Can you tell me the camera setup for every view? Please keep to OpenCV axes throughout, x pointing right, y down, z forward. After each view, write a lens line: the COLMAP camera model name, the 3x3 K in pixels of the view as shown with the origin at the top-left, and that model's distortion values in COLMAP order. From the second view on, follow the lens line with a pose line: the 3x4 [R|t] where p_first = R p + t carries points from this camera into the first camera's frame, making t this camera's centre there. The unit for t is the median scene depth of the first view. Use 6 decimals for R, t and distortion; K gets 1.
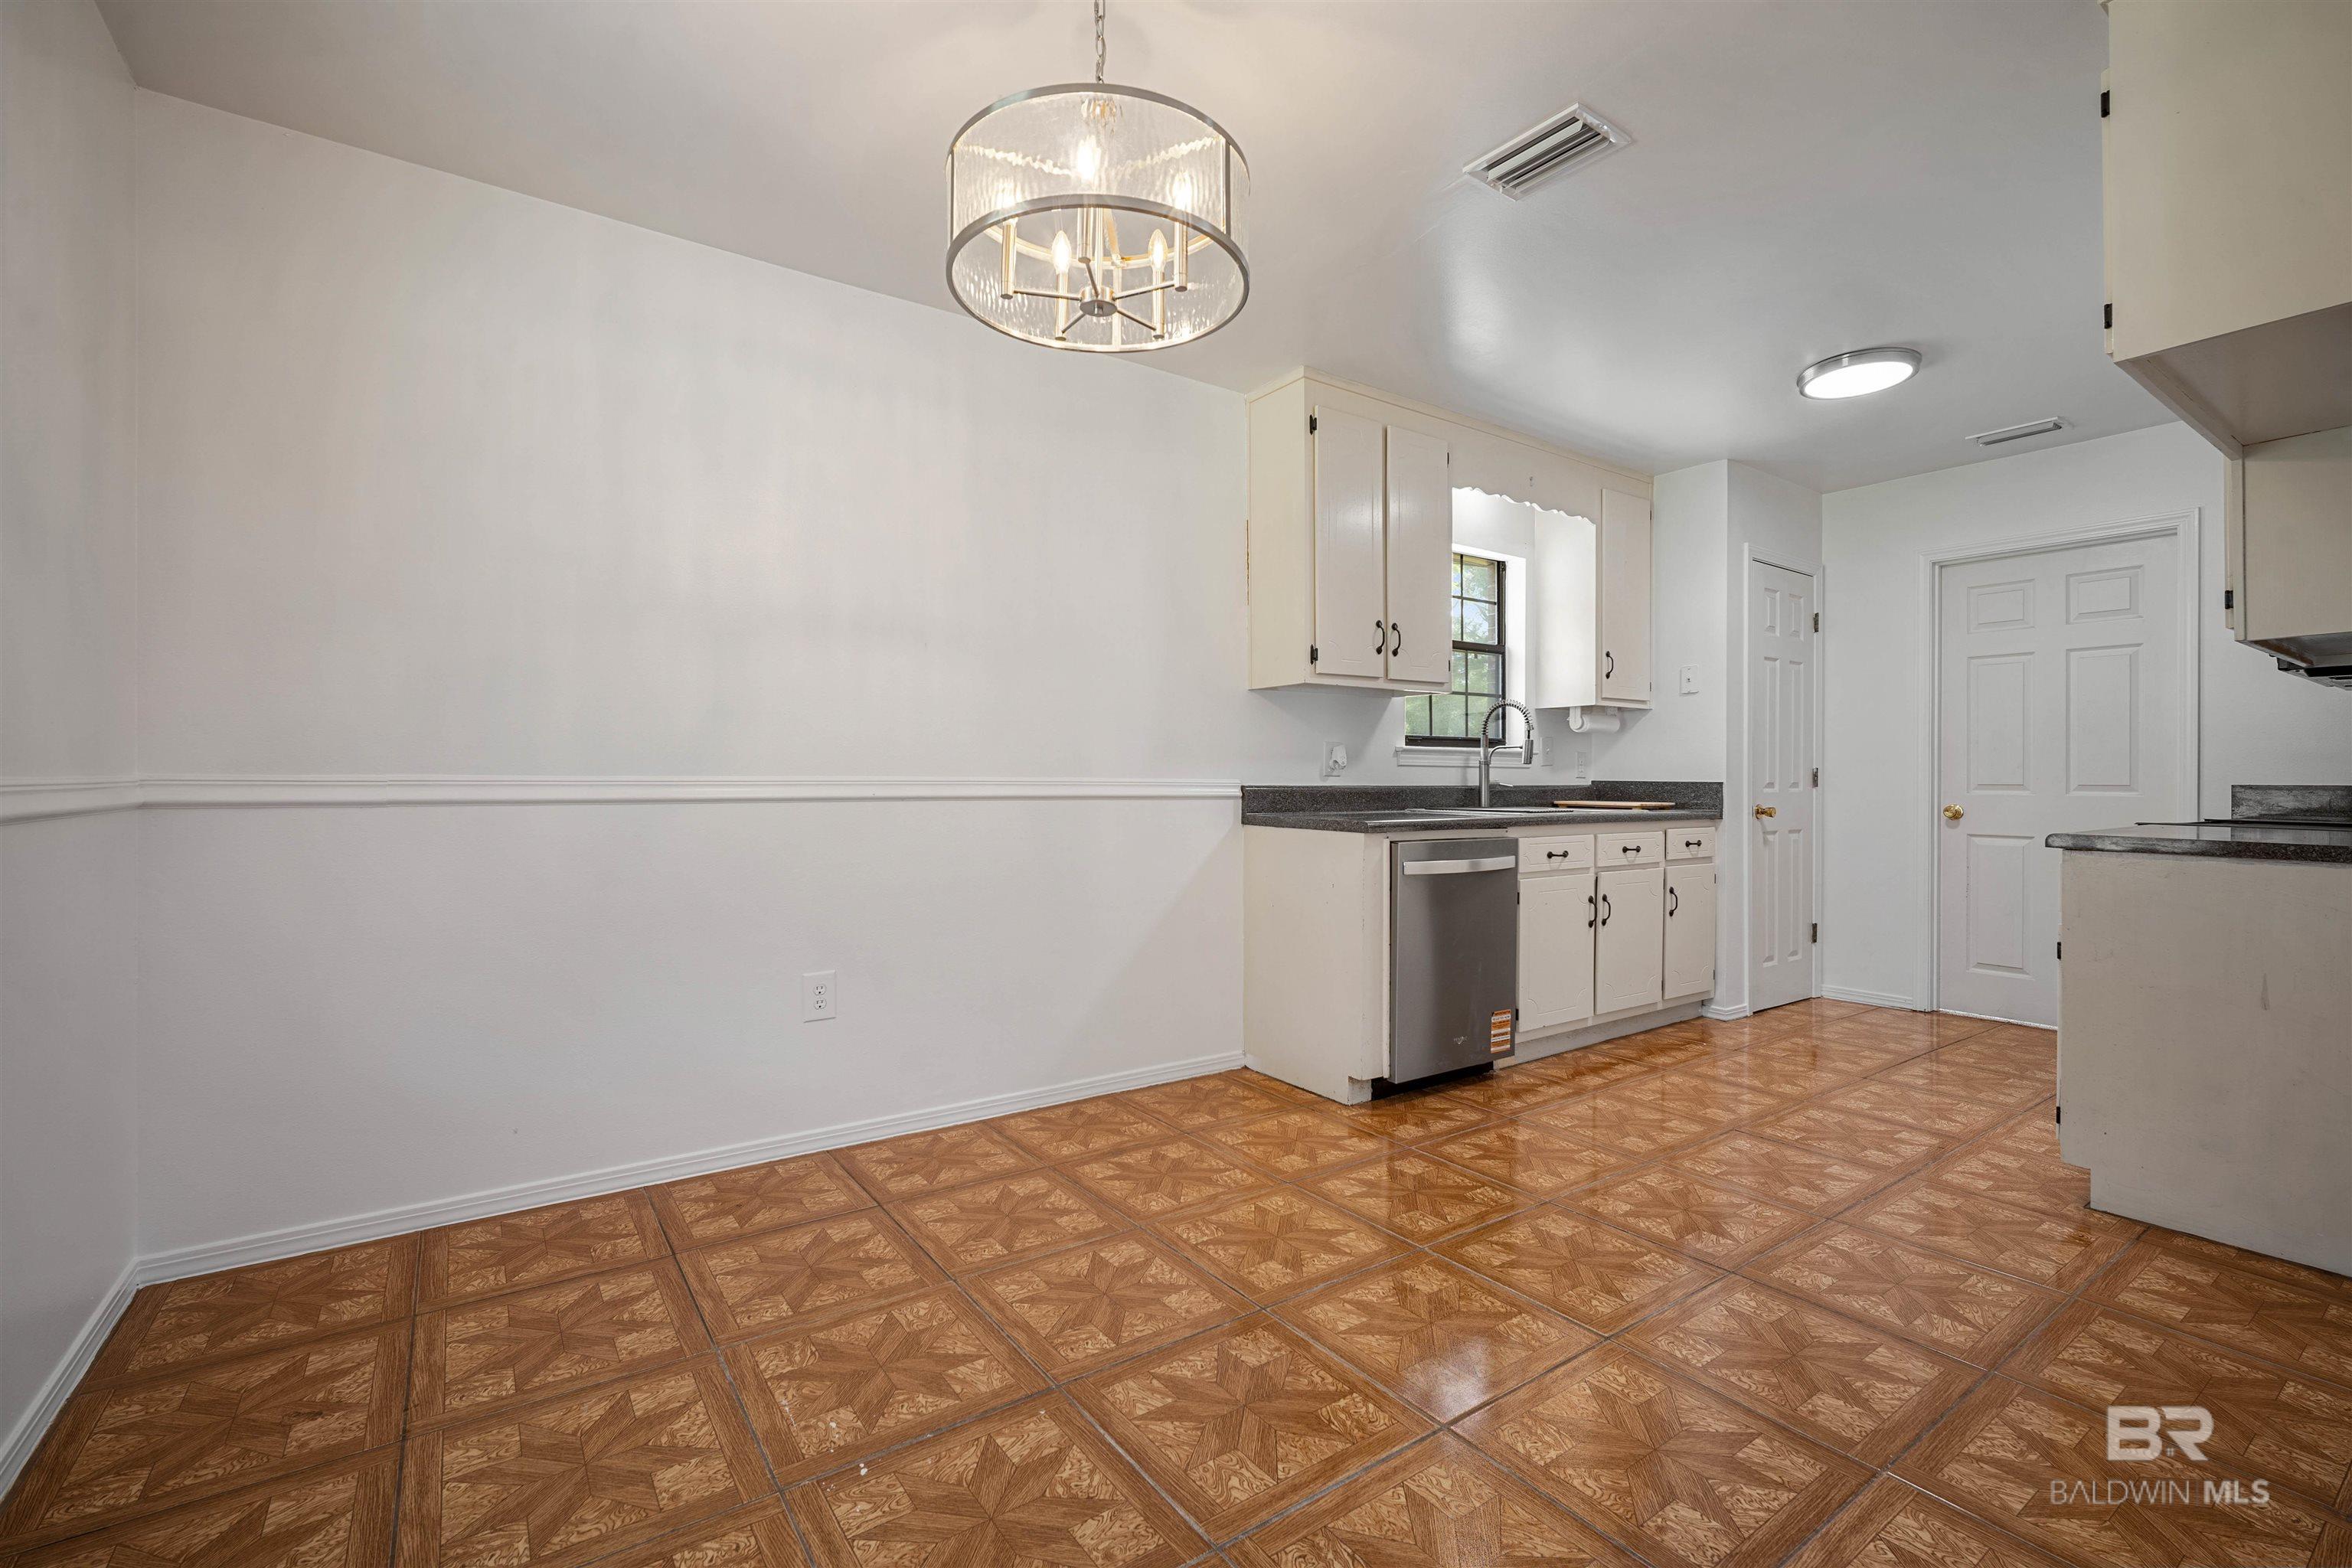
lens RADIAL K [[1037.8, 0, 1173.4], [0, 1037.8, 778.4], [0, 0, 1]] dist [-0.008467, -0.000967]
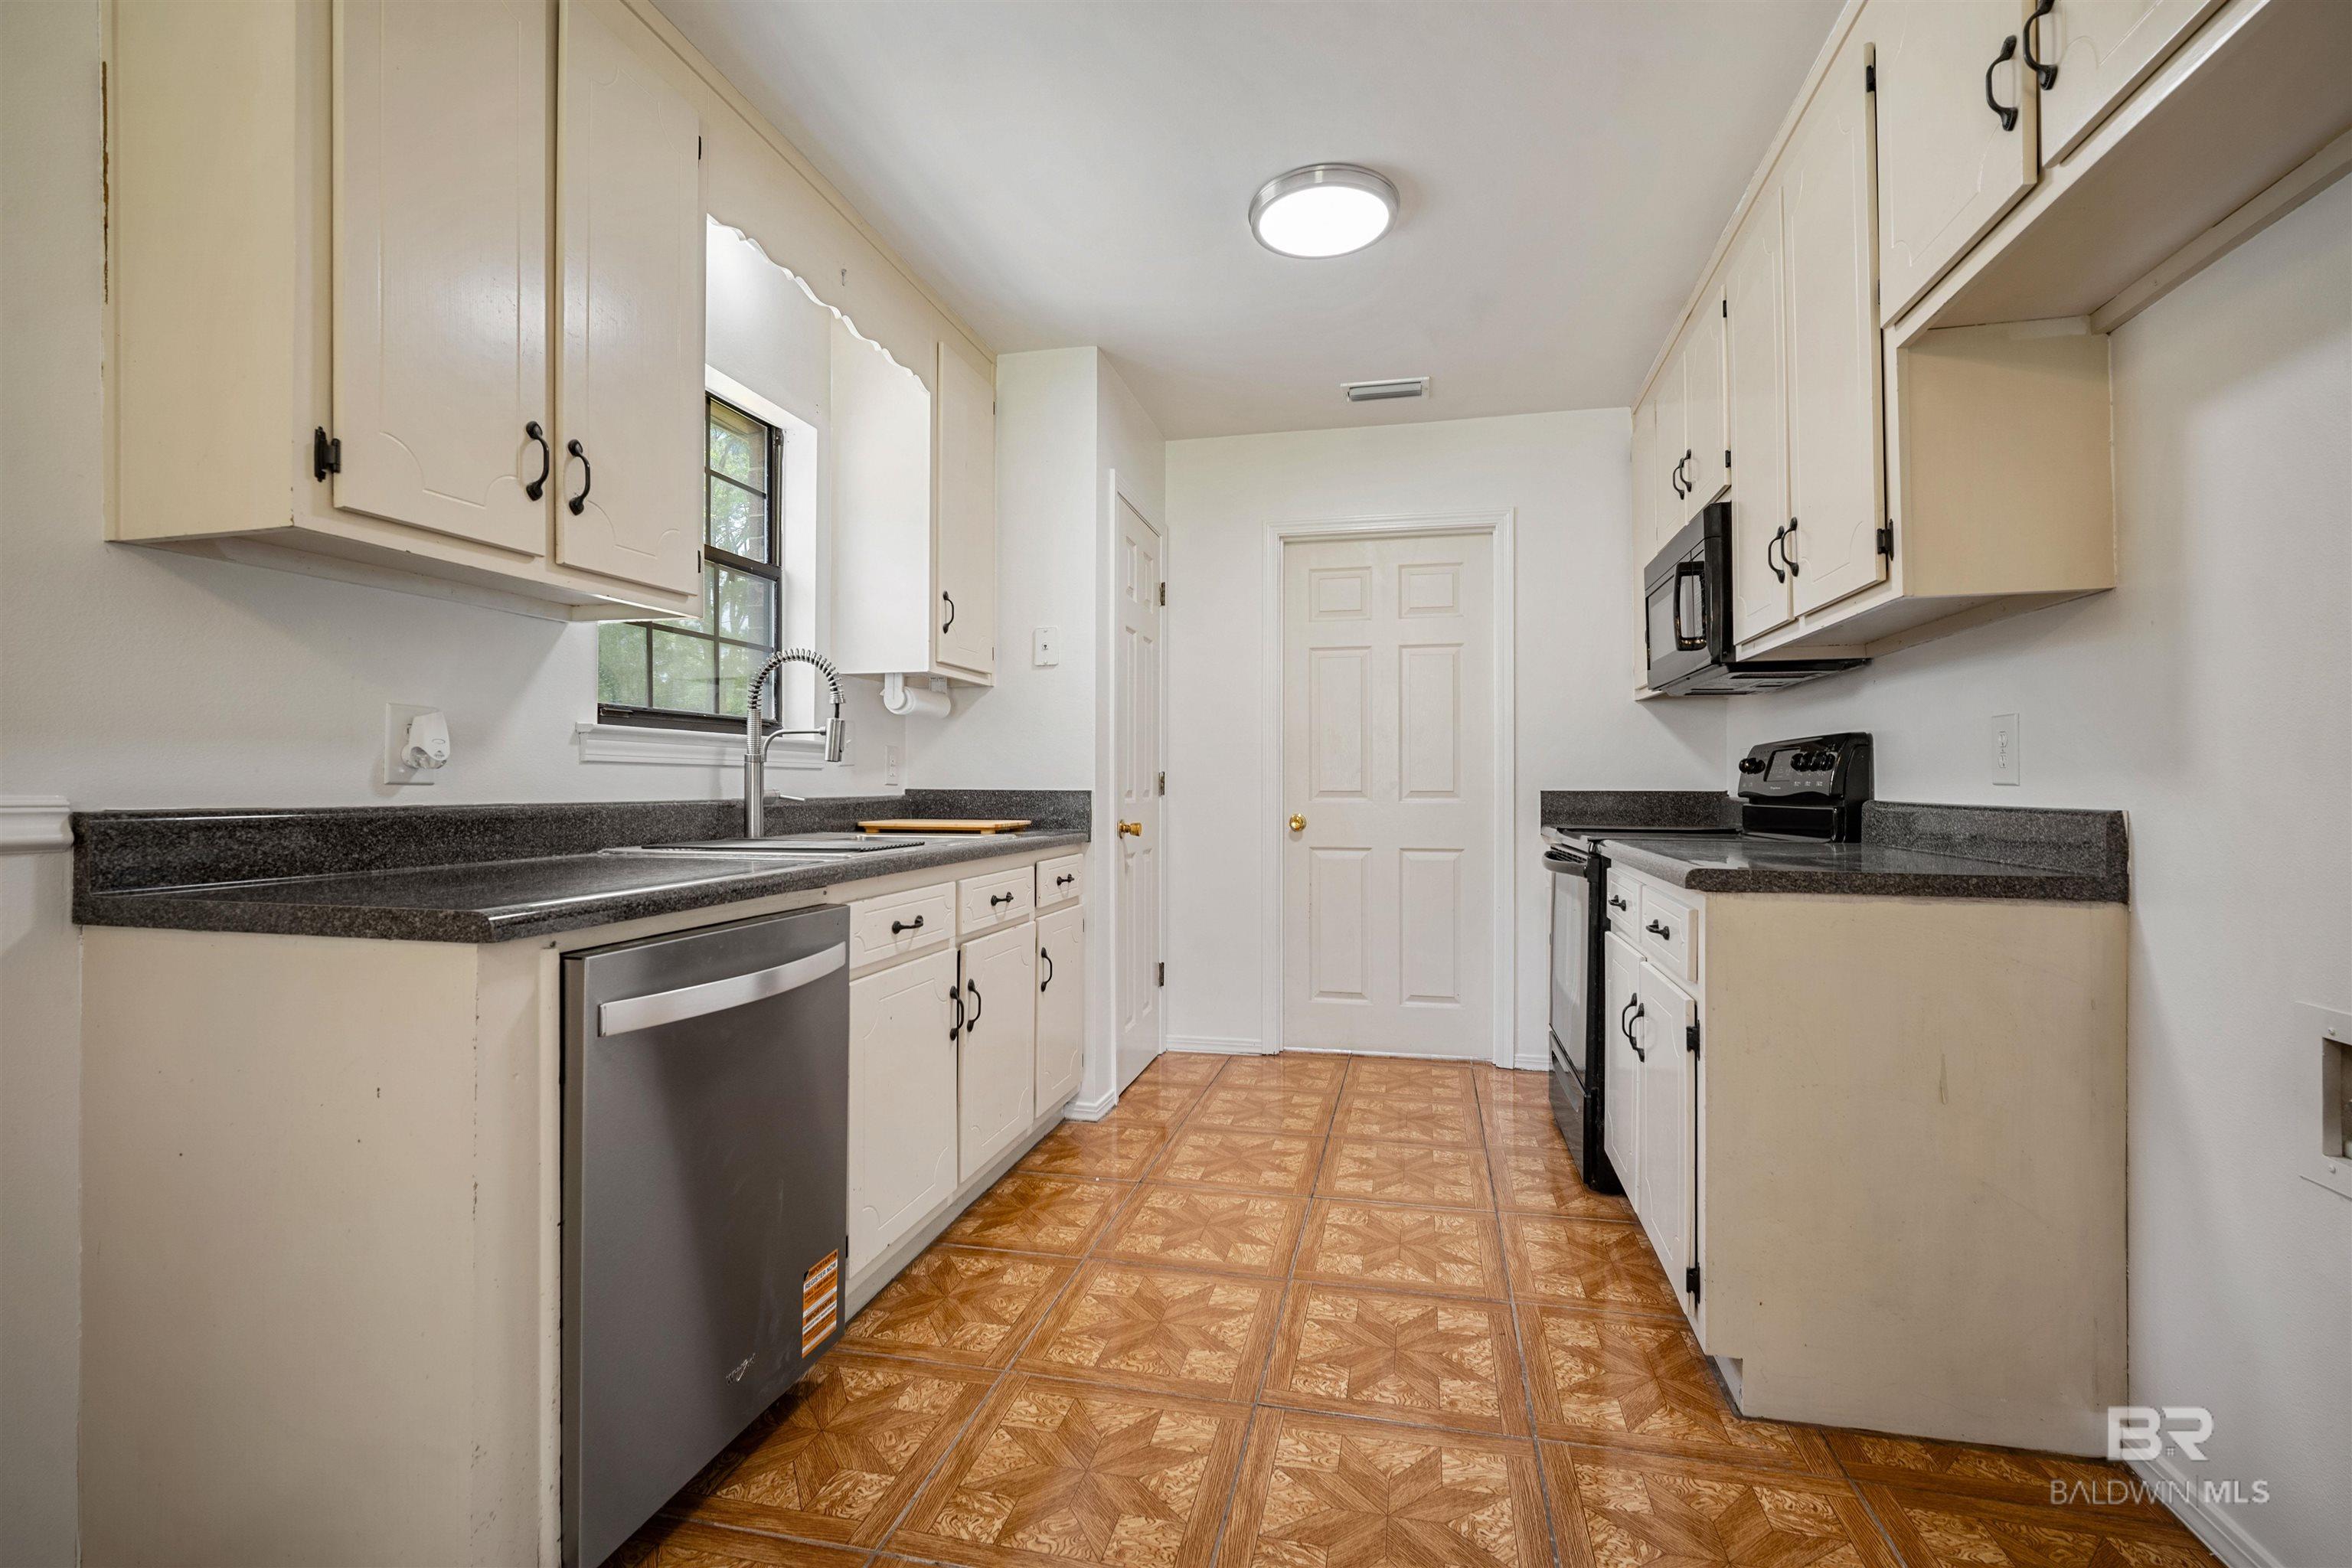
lens RADIAL K [[1037.8, 0, 1195.0], [0, 1037.8, 775.0], [0, 0, 1]] dist [-0.008467, -0.000967]
pose [[0.730792, 0.002968, 0.682593, 0.094092], [0.002801, 0.999969, -0.007347, -0.001756], [-0.682594, 0.007282, 0.730761, 0.442313]]
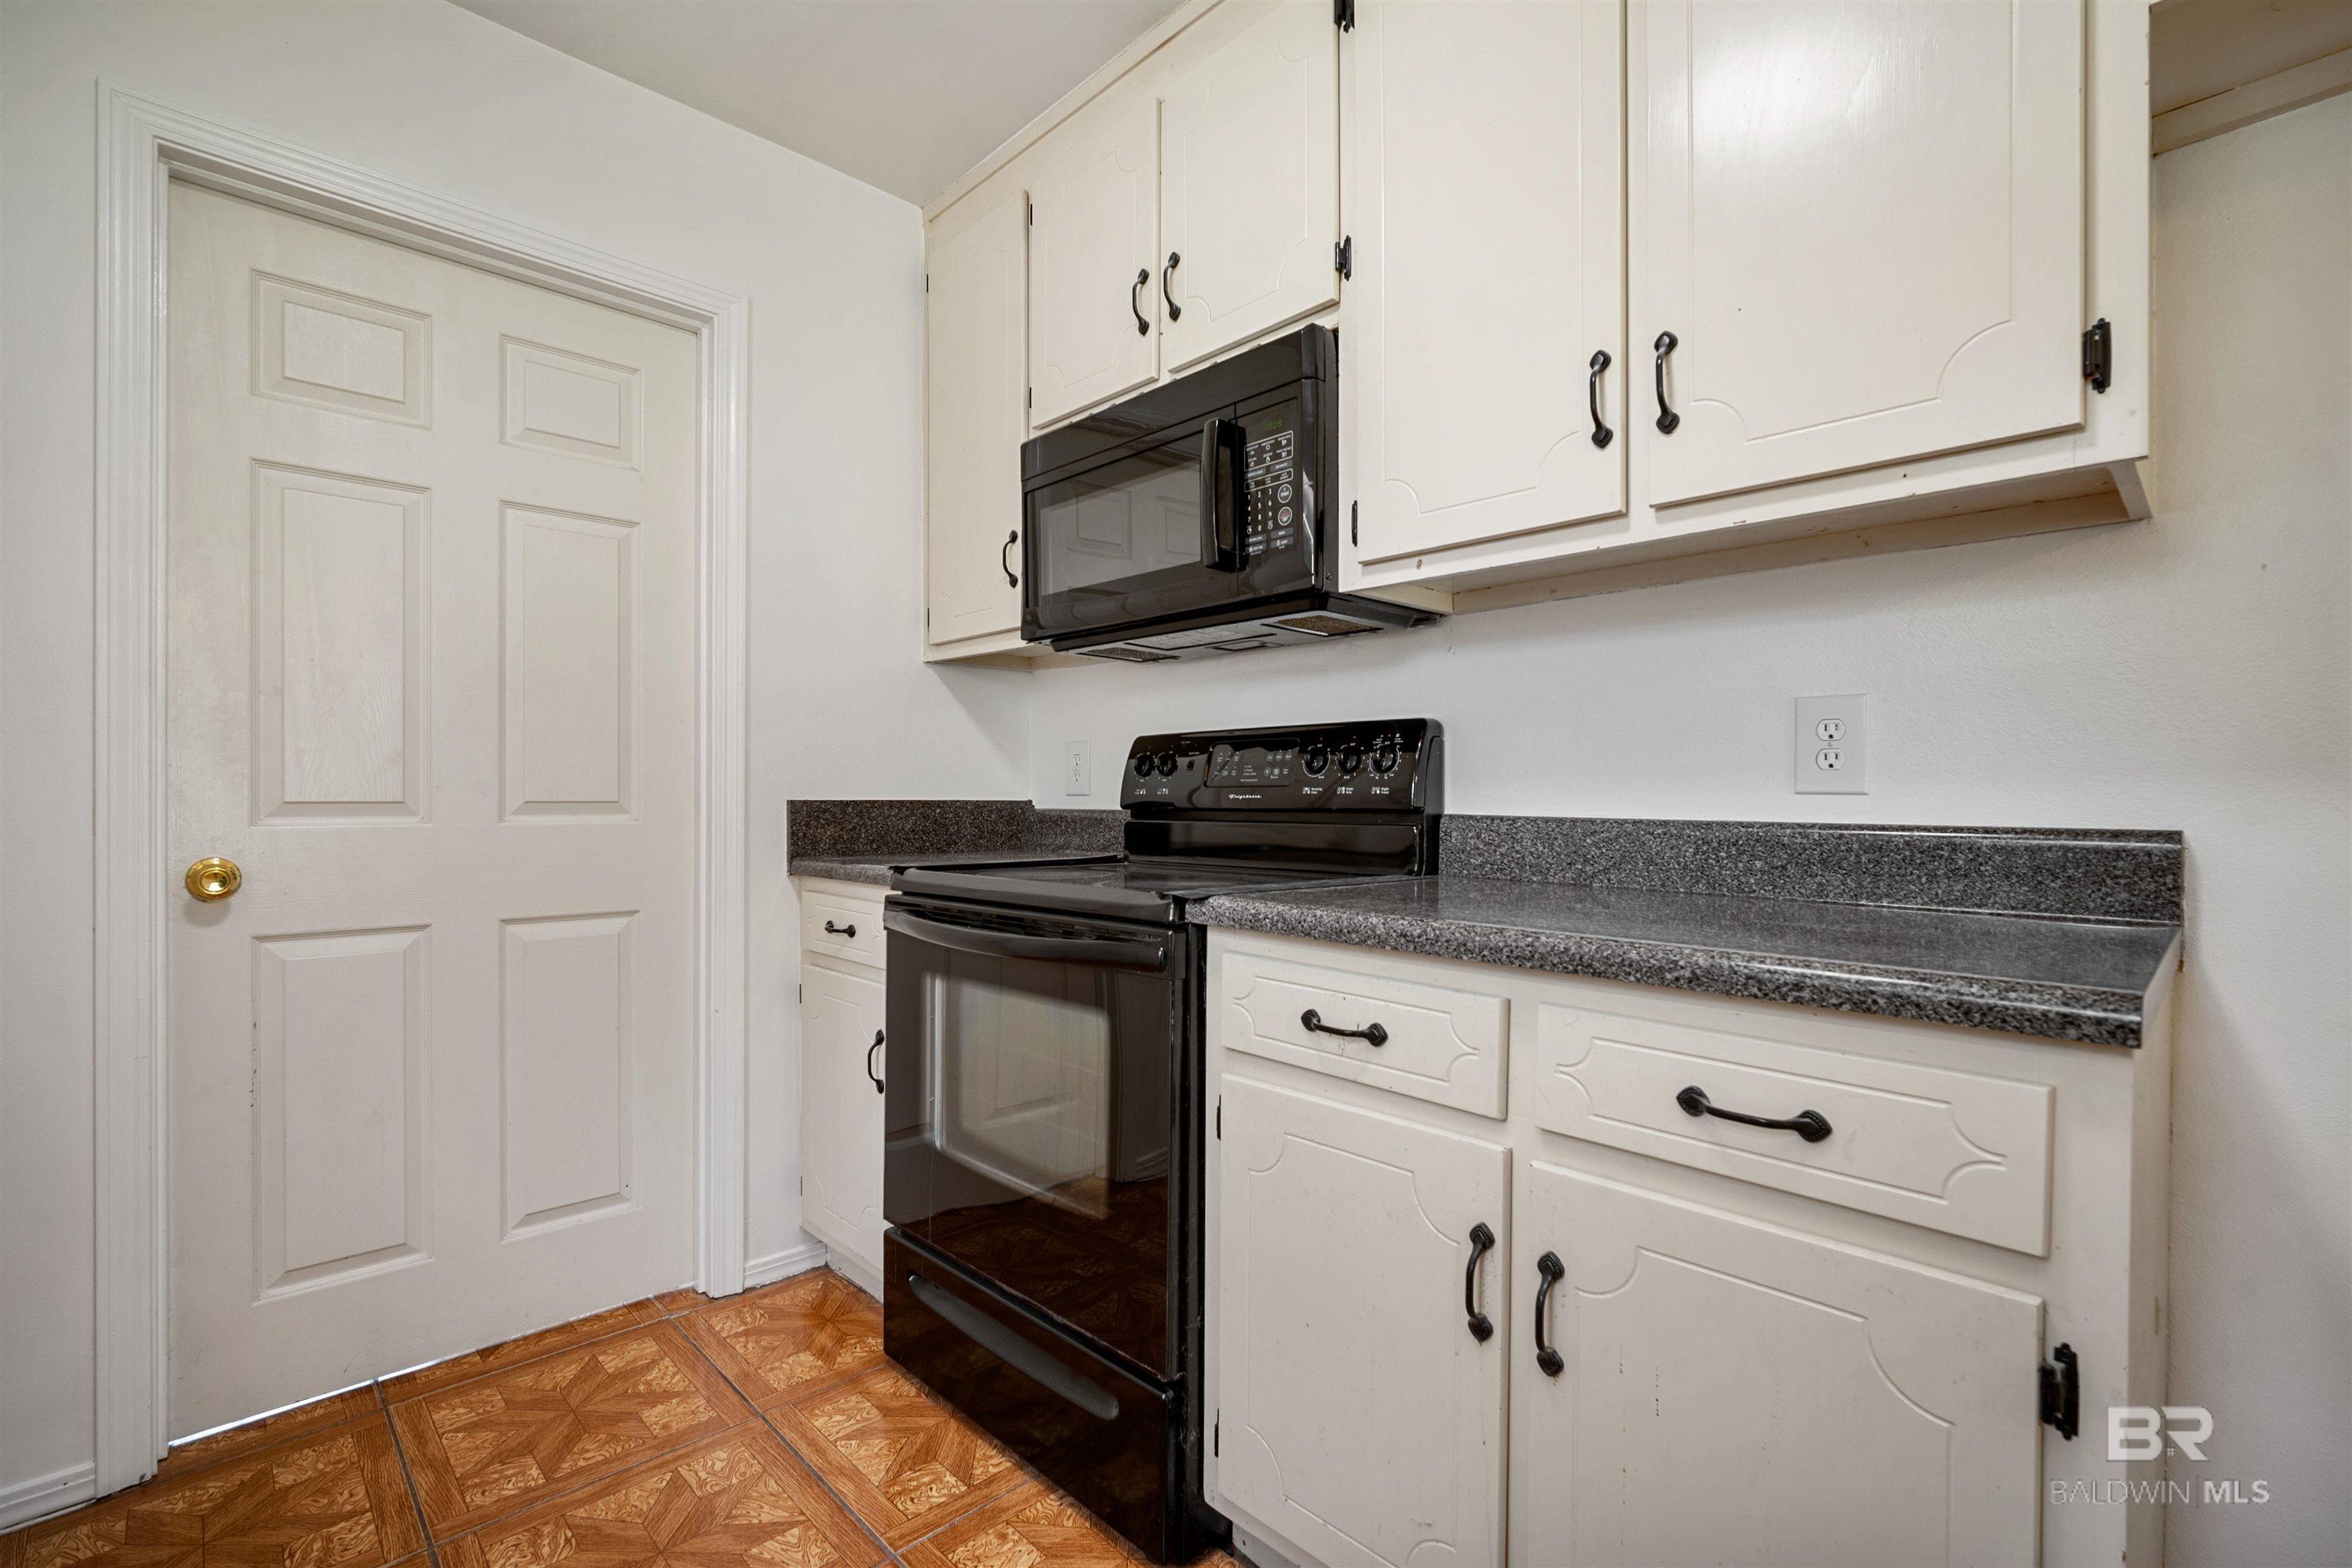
lens RADIAL K [[1037.8, 0, 1175.2], [0, 1037.8, 801.1], [0, 0, 1]] dist [-0.008467, -0.000967]
pose [[-0.159577, -0.011651, 0.987117, 0.374239], [-0.004070, 0.999930, 0.011145, -0.000273], [-0.987177, -0.002239, -0.159613, 0.779842]]
